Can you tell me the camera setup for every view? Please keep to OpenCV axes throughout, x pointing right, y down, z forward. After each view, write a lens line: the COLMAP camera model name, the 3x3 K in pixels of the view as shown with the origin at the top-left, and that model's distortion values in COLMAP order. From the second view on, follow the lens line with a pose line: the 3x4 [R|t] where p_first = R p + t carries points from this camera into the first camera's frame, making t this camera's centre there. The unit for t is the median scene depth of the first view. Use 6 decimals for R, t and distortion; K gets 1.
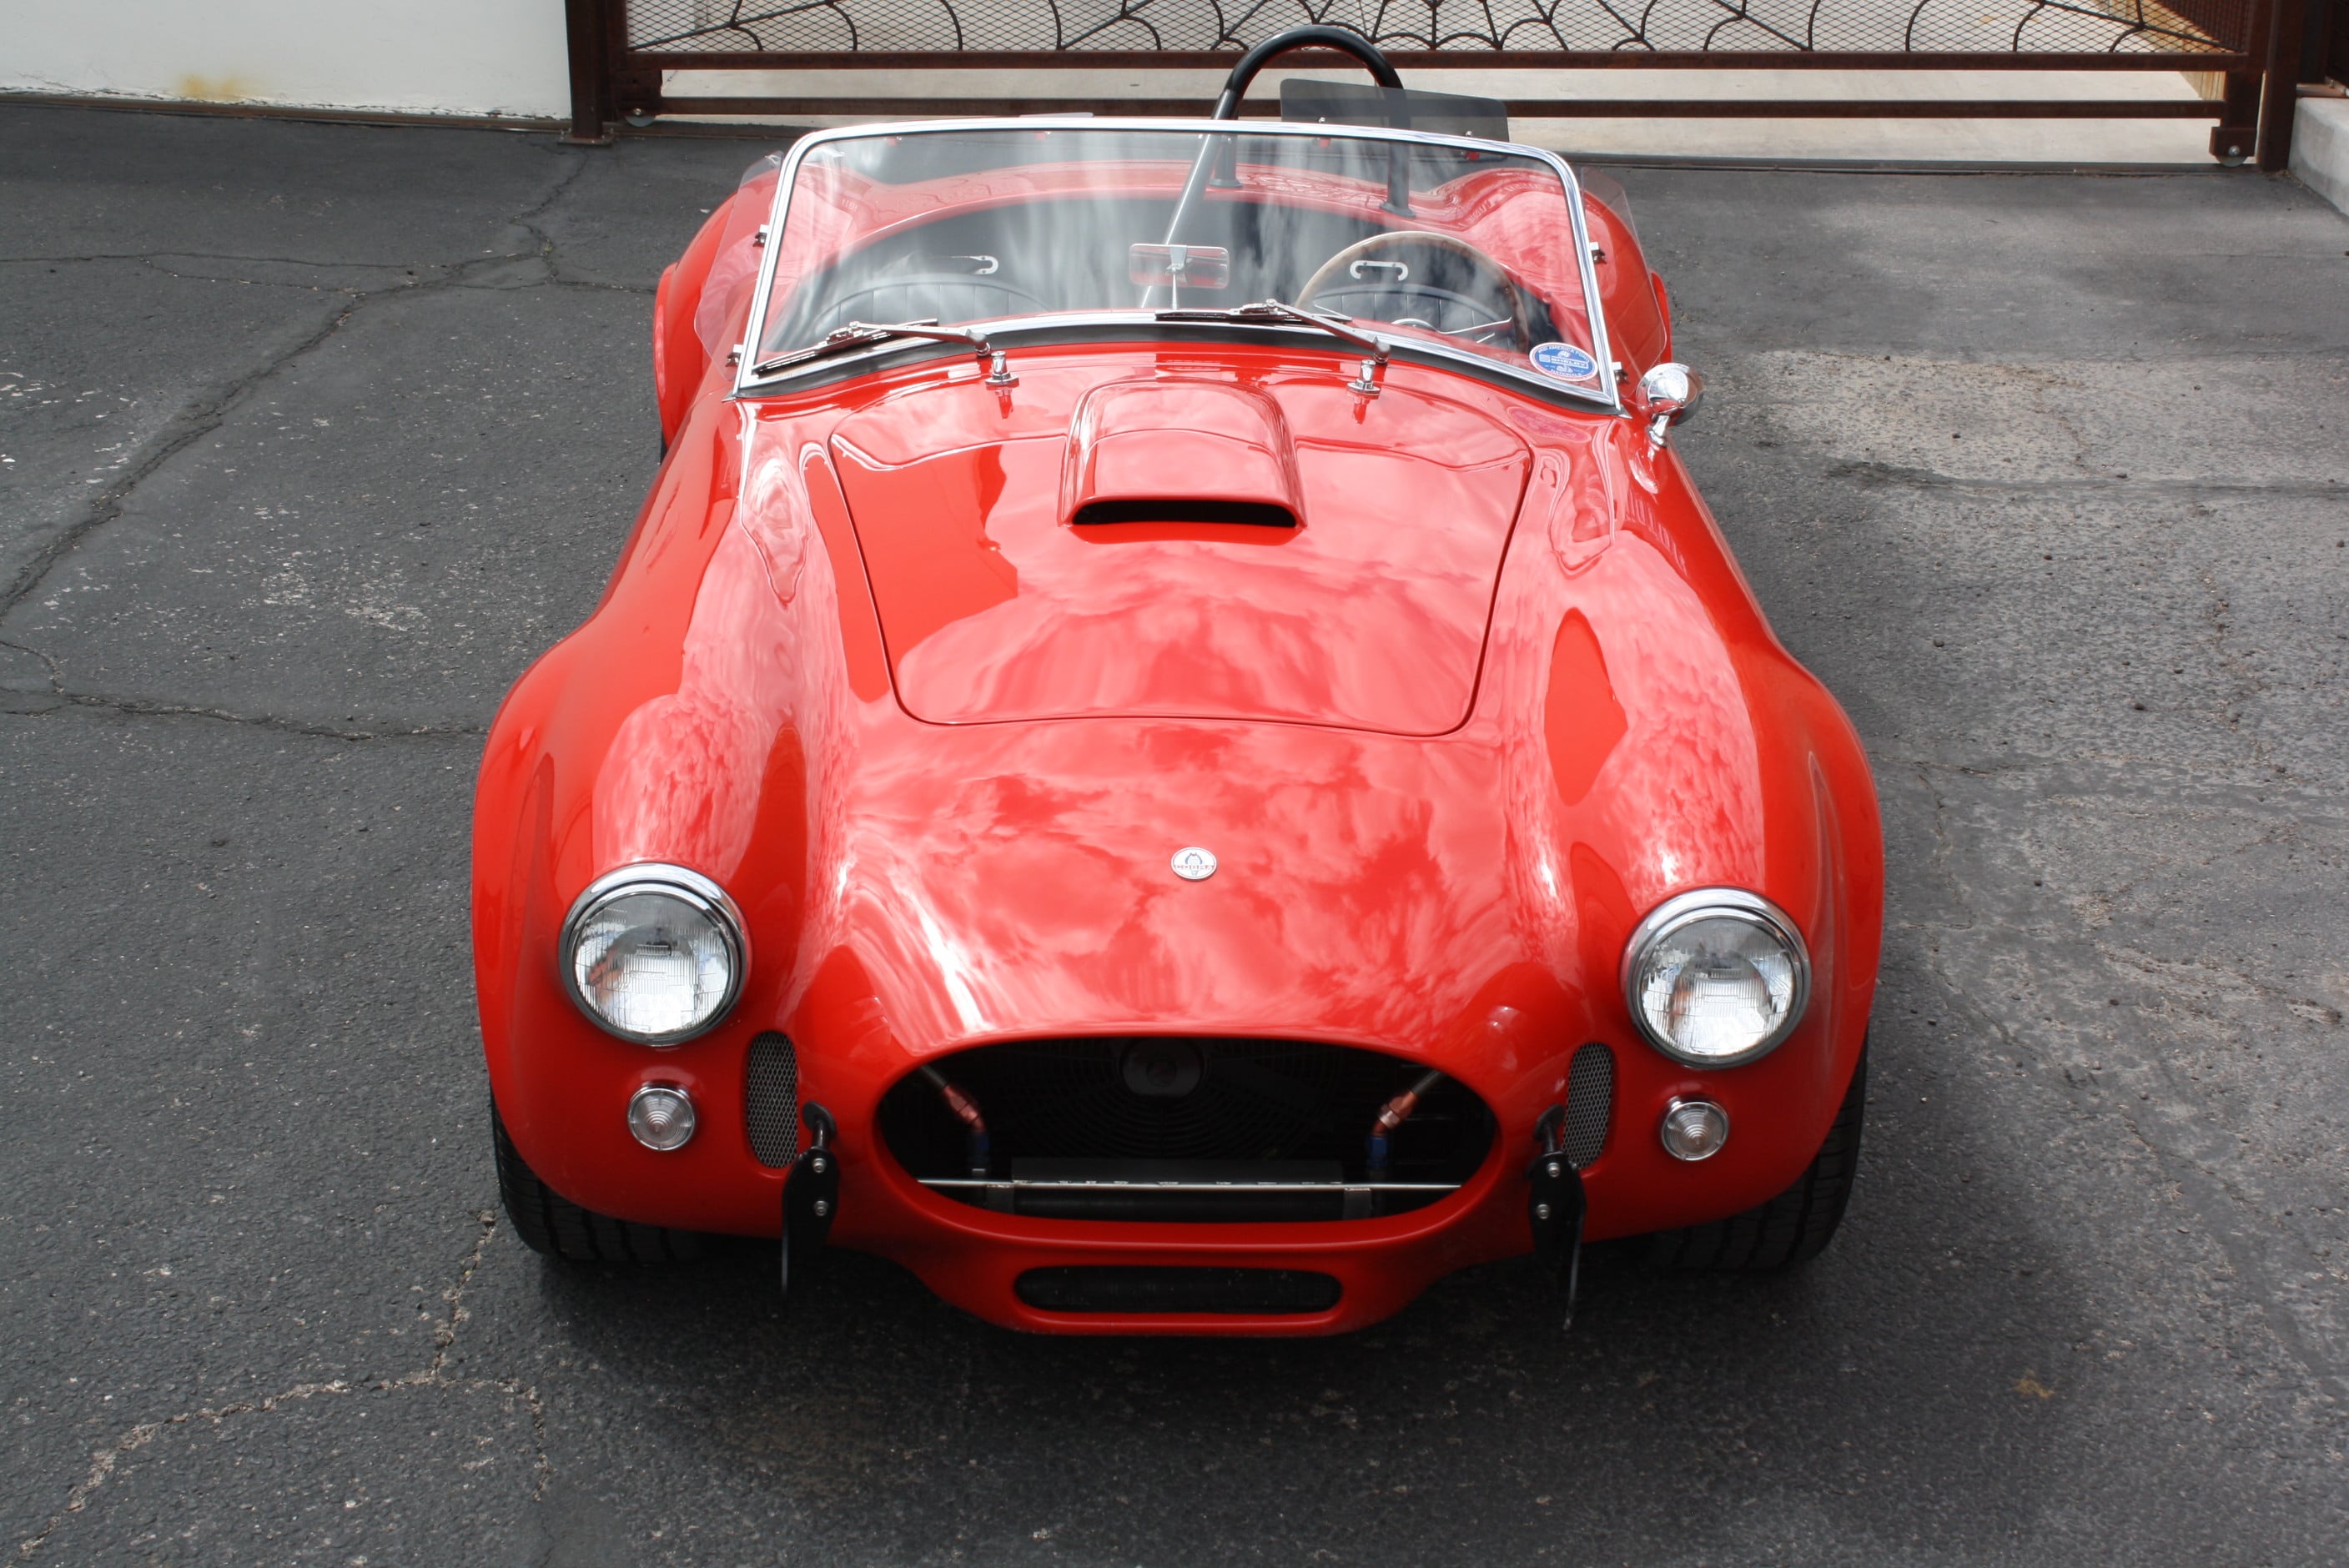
lens RADIAL K [[3602.8, 0, 1234.2], [0, 3602.8, 756.8], [0, 0, 1]] dist [0.011328, 0.000000]
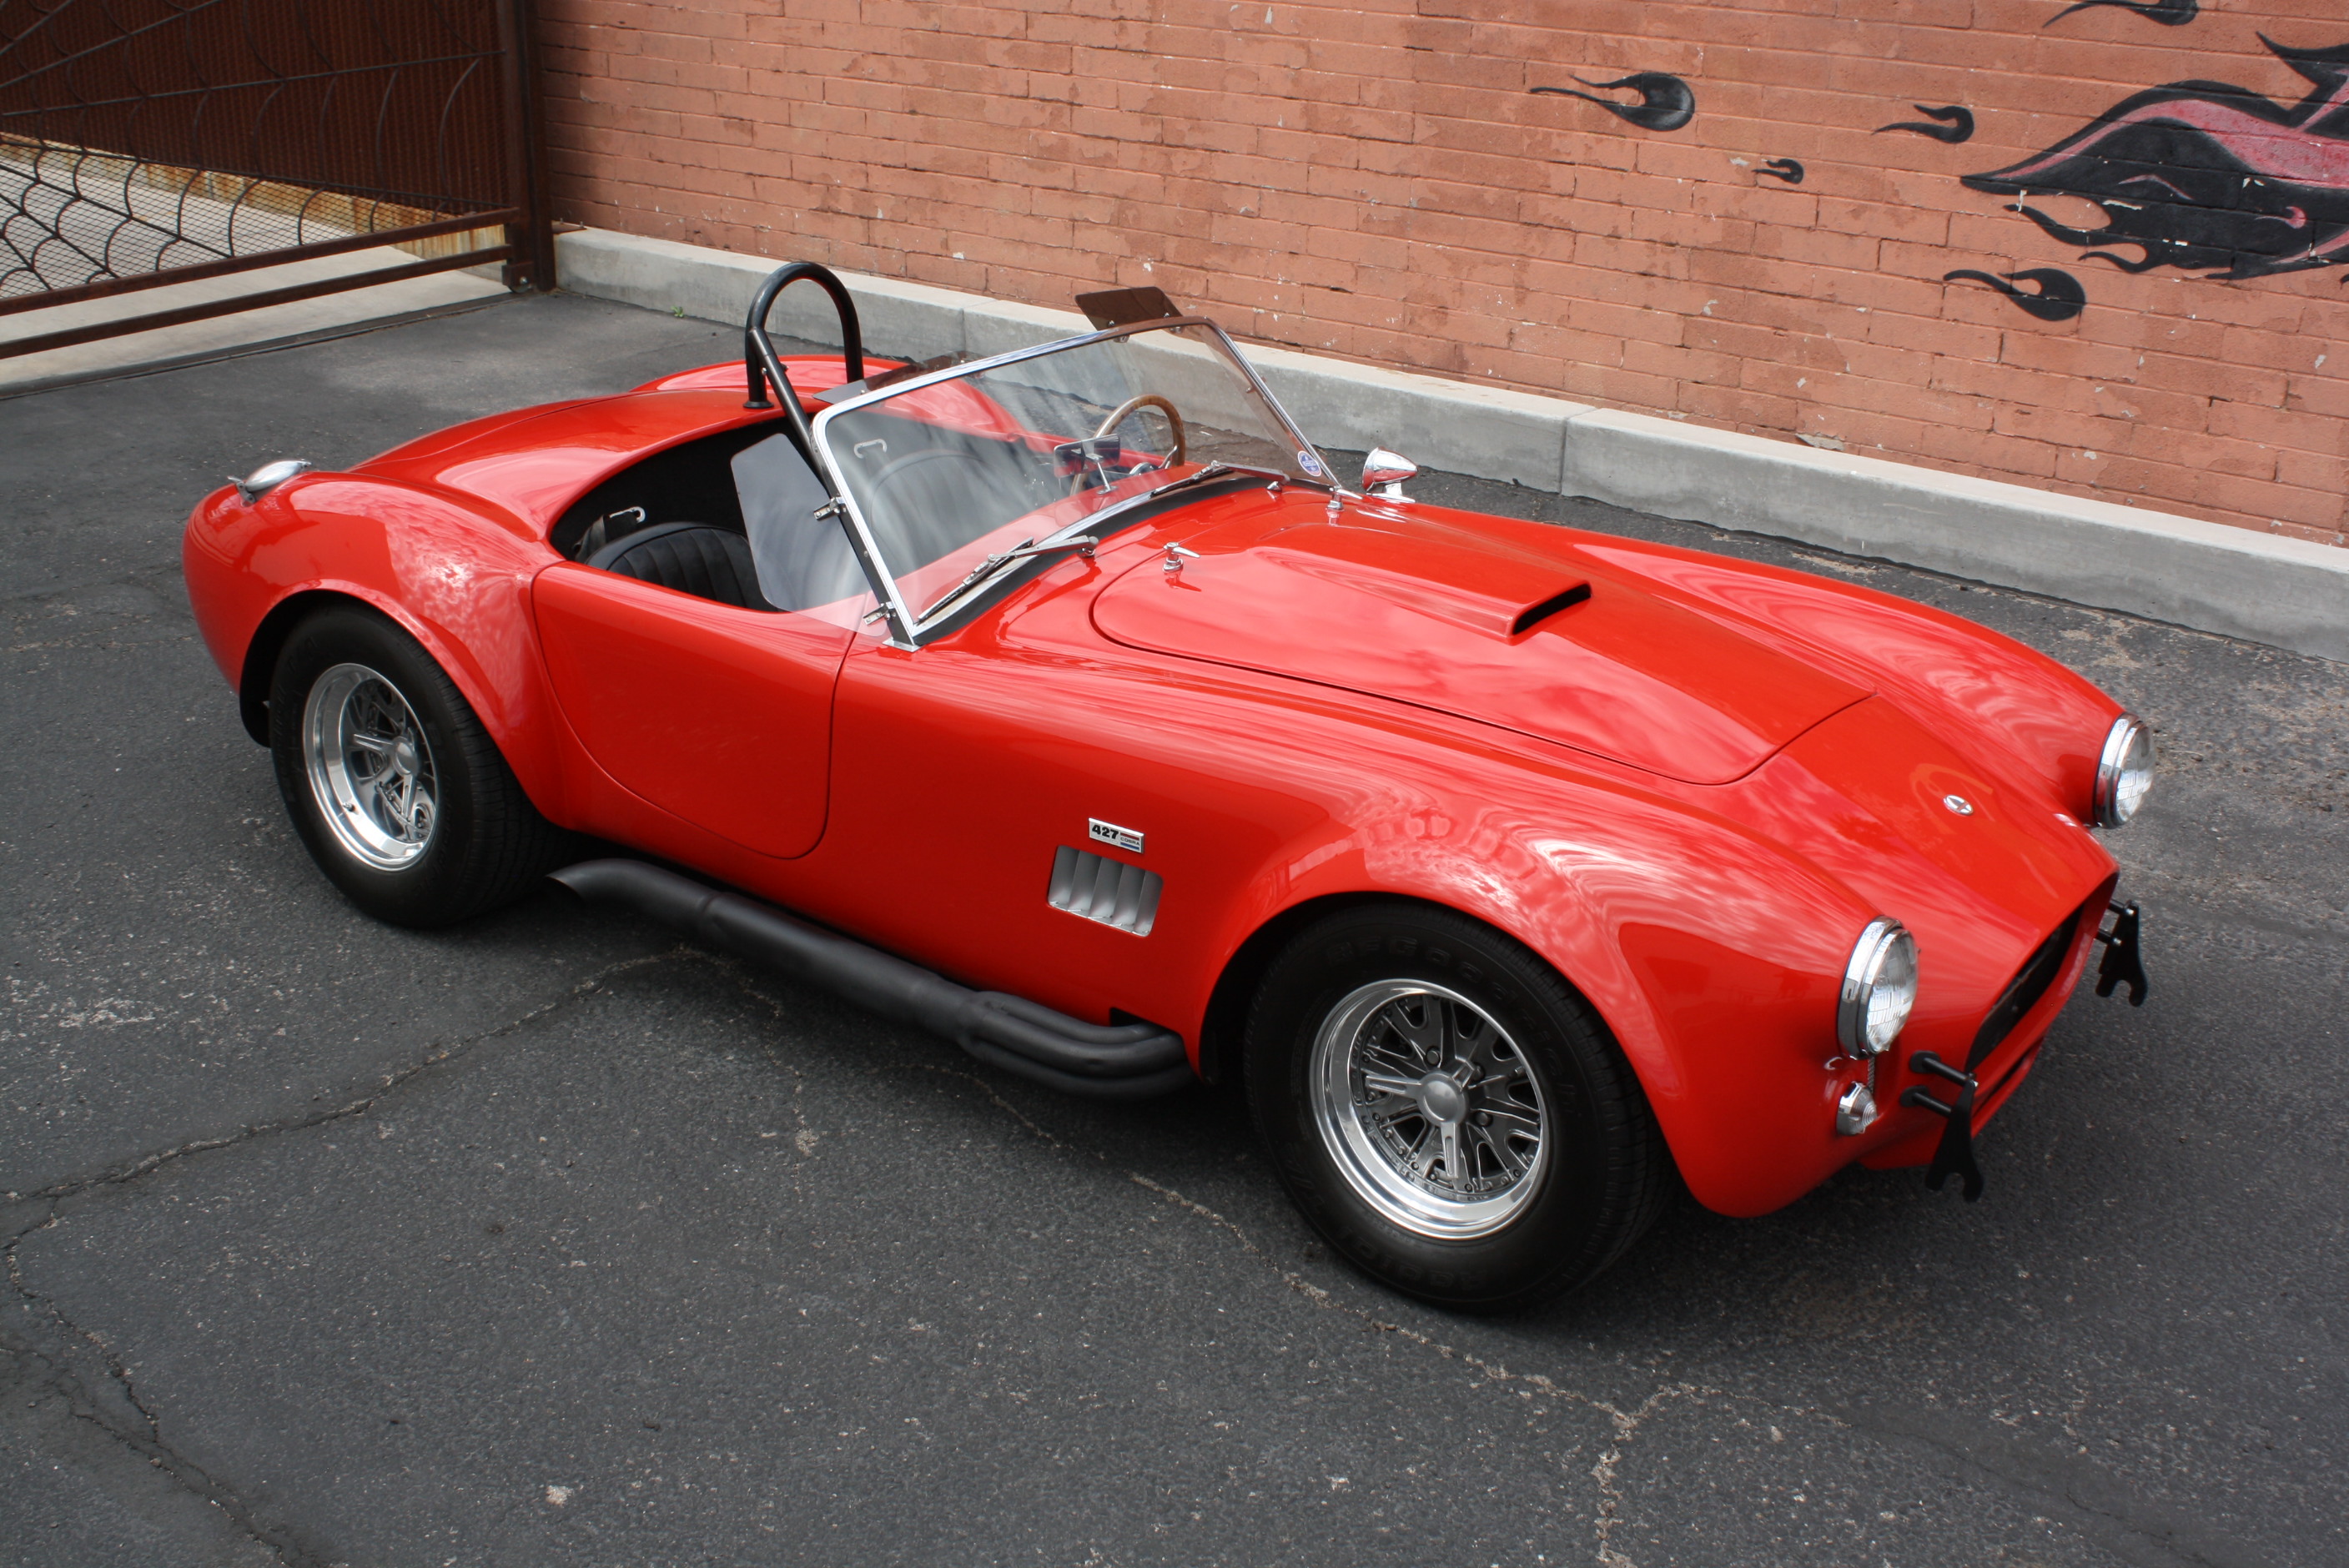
lens RADIAL K [[2607.1, 0, 1241.4], [0, 2607.1, 747.8], [0, 0, 1]] dist [-0.070274, 0.000000]
pose [[0.591972, -0.292590, 0.750973, -0.753795], [0.270028, 0.949925, 0.157249, -0.184679], [-0.759377, 0.109697, 0.641337, 0.451526]]
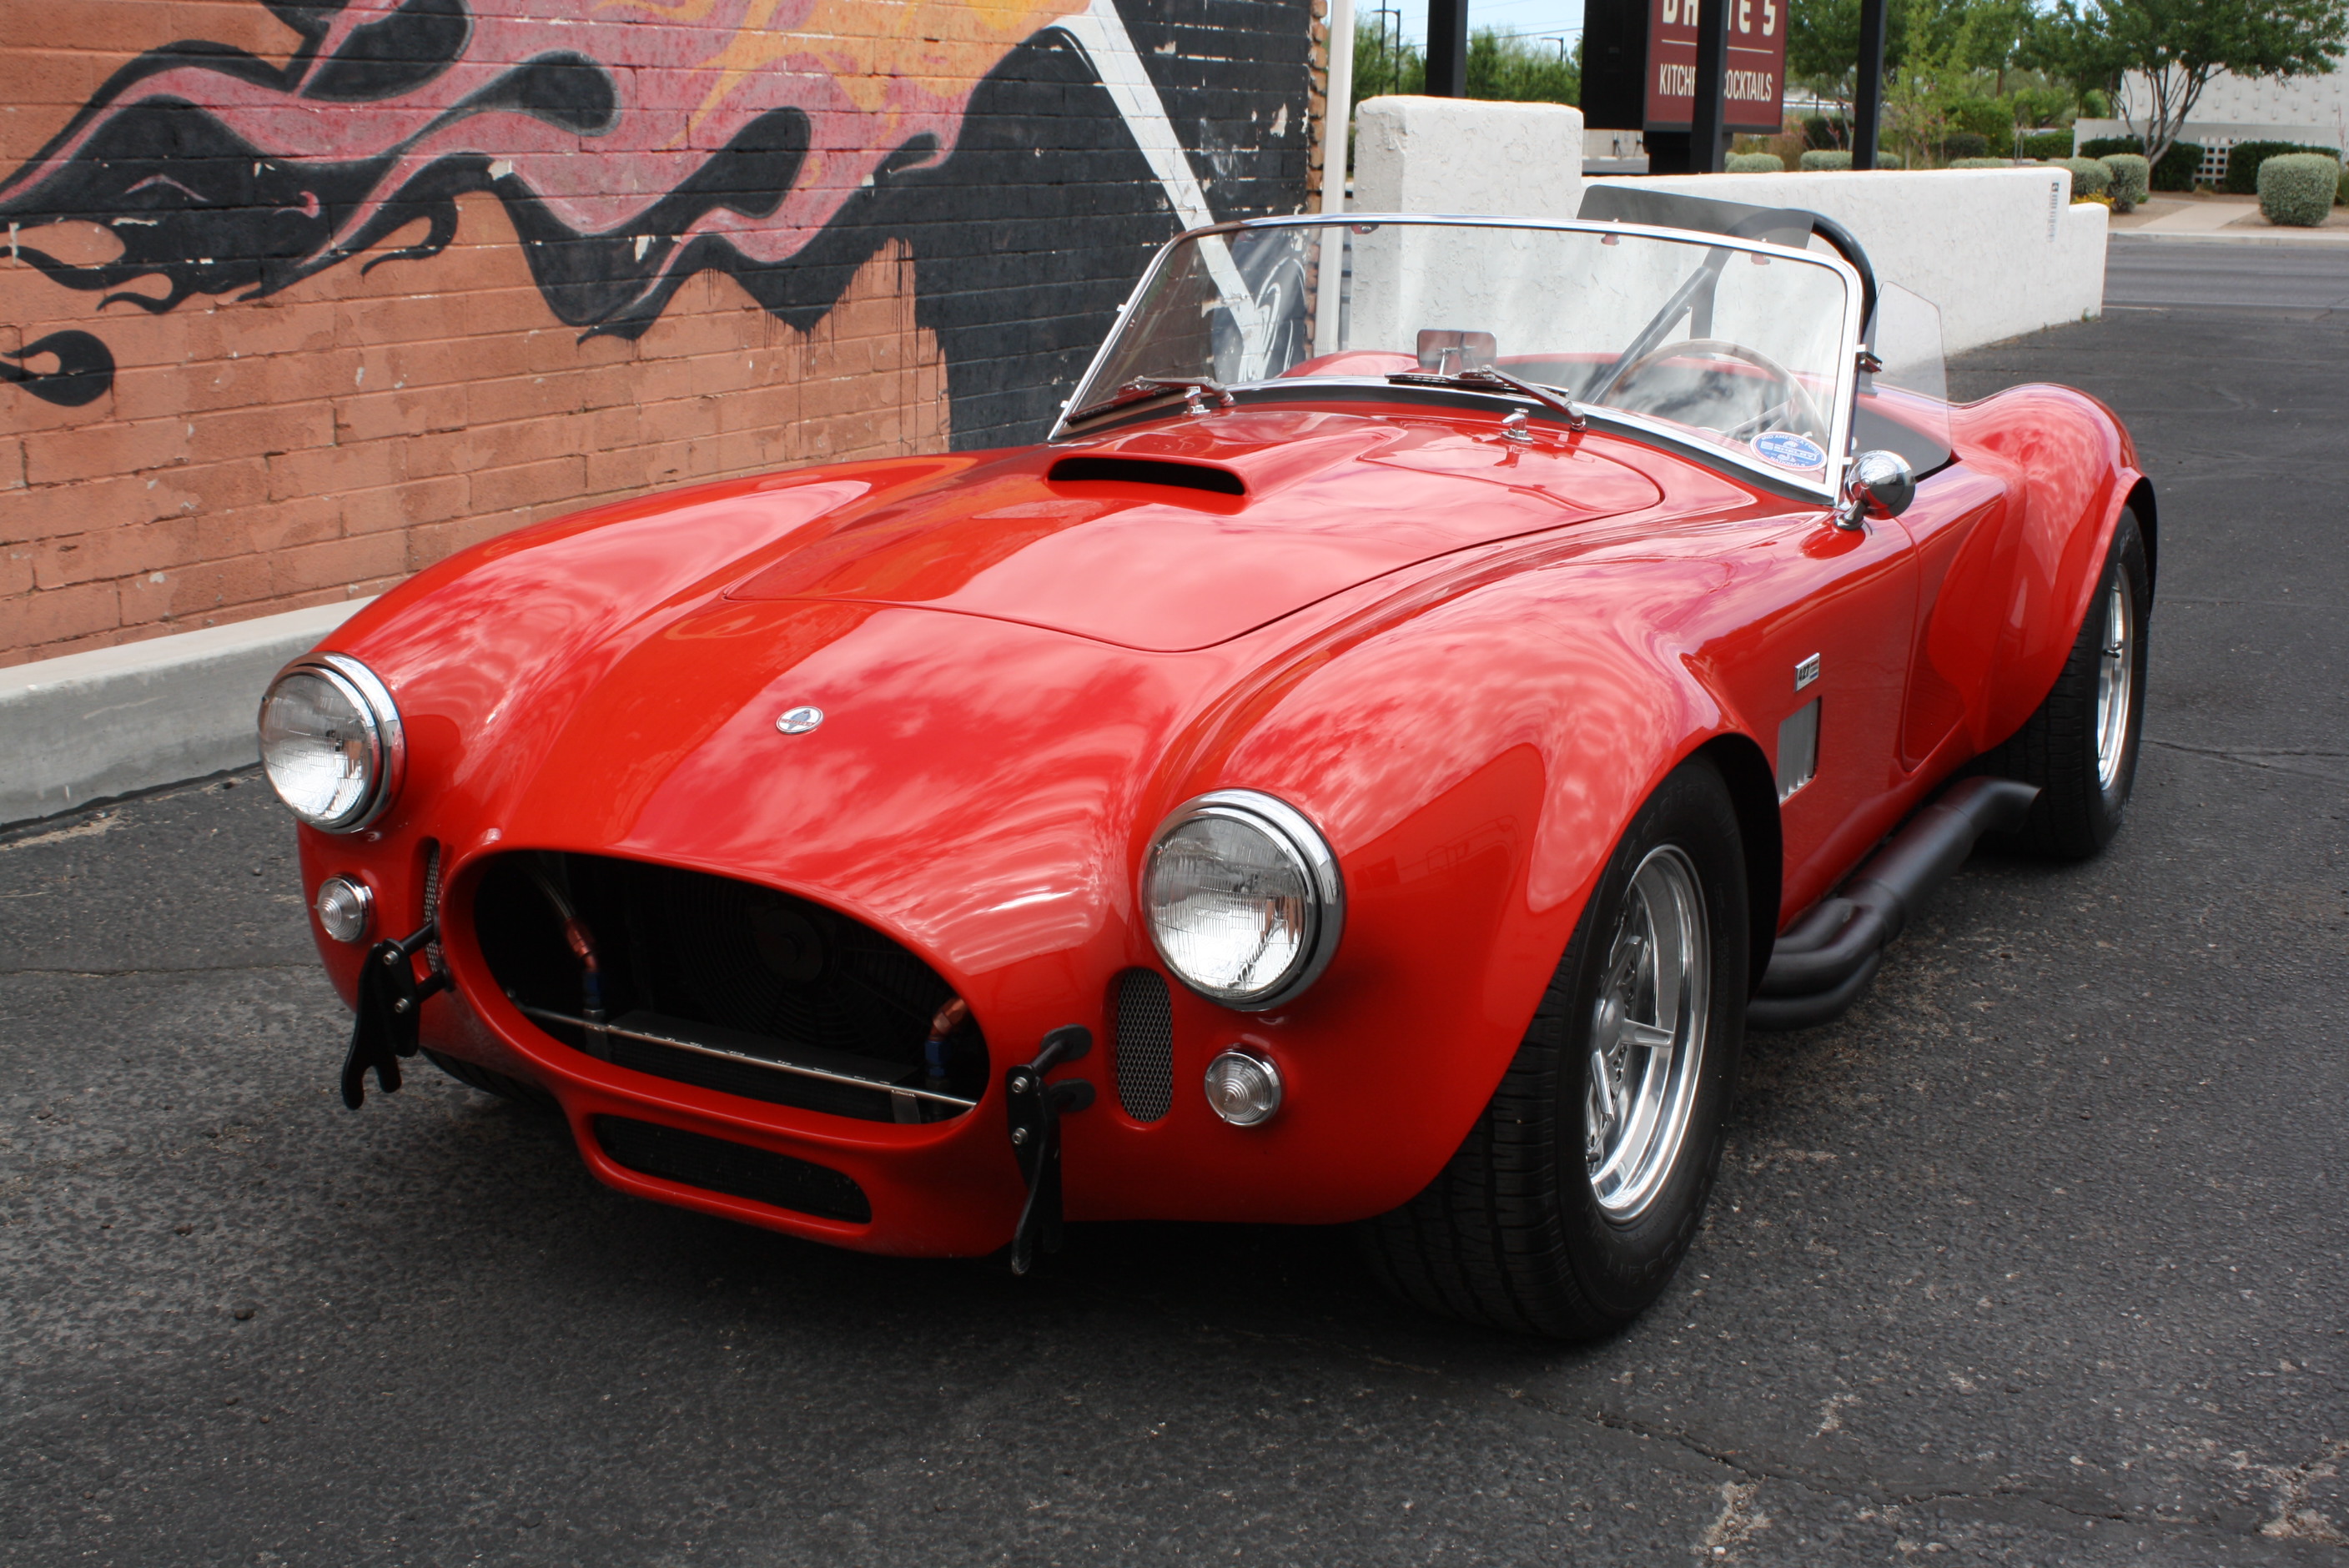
lens RADIAL K [[2771.0, 0, 1181.5], [0, 2771.0, 708.7], [0, 0, 1]] dist [-0.051002, 0.000000]
pose [[-0.881385, -0.127840, 0.454772, -0.174950], [0.137762, 0.851285, 0.506296, -0.449014], [-0.451866, 0.508892, -0.732698, 1.698138]]
